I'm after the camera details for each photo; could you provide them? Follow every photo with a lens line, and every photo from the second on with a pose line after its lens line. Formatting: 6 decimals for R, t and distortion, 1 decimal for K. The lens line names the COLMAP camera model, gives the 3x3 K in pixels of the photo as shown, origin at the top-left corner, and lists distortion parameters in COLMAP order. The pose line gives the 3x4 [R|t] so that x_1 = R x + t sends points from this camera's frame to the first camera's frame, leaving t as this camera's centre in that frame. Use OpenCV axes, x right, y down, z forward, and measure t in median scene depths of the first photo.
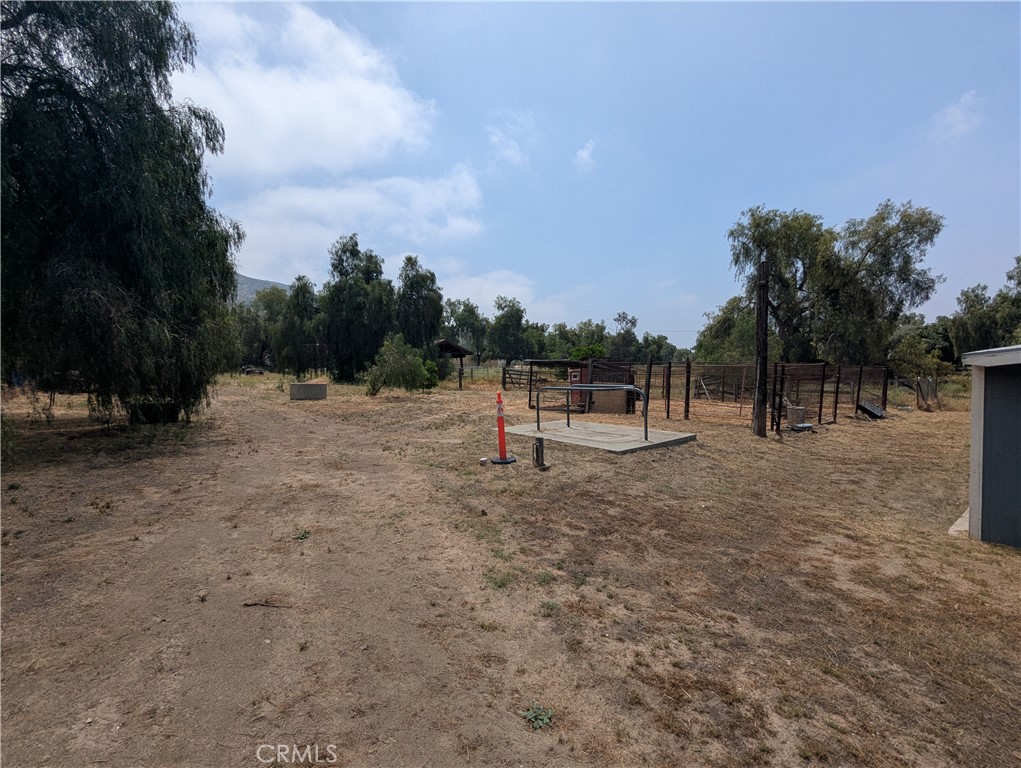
lens RADIAL K [[485.4, 0, 512.2], [0, 485.4, 391.7], [0, 0, 1]] dist [0.004955, -0.000057]
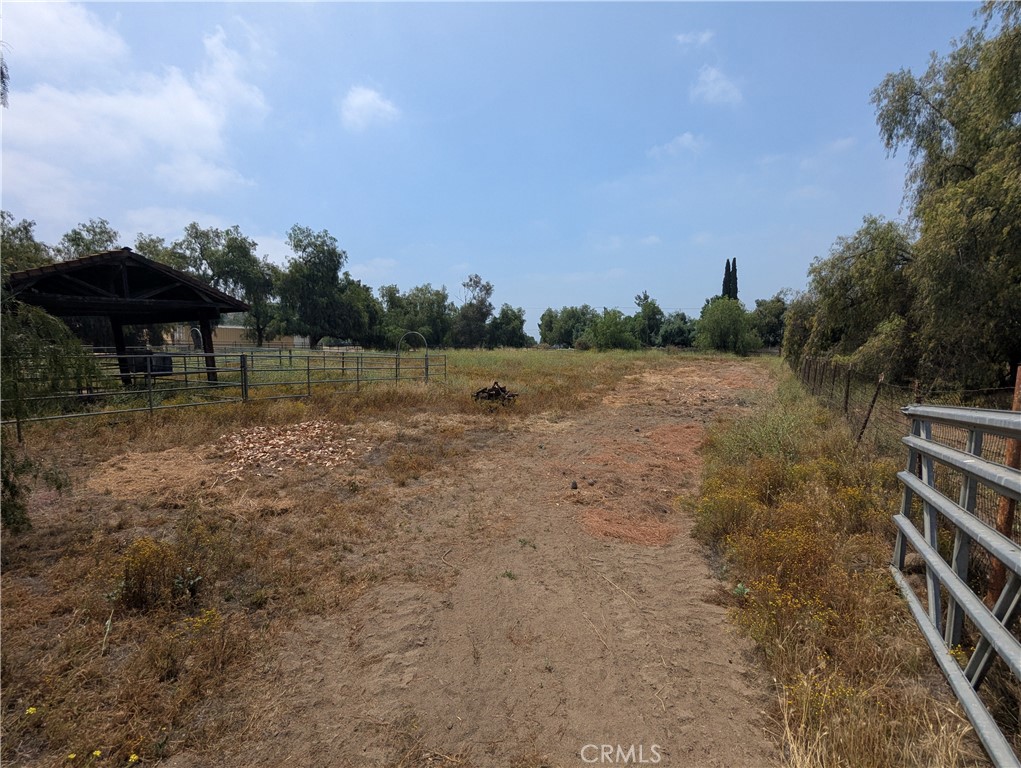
lens RADIAL K [[485.4, 0, 510.0], [0, 485.4, 383.3], [0, 0, 1]] dist [0.004955, -0.000057]
pose [[0.916589, -0.027536, 0.398881, -0.024177], [0.019008, 0.999499, 0.025318, -0.016196], [-0.399379, -0.015624, 0.916653, 0.298227]]
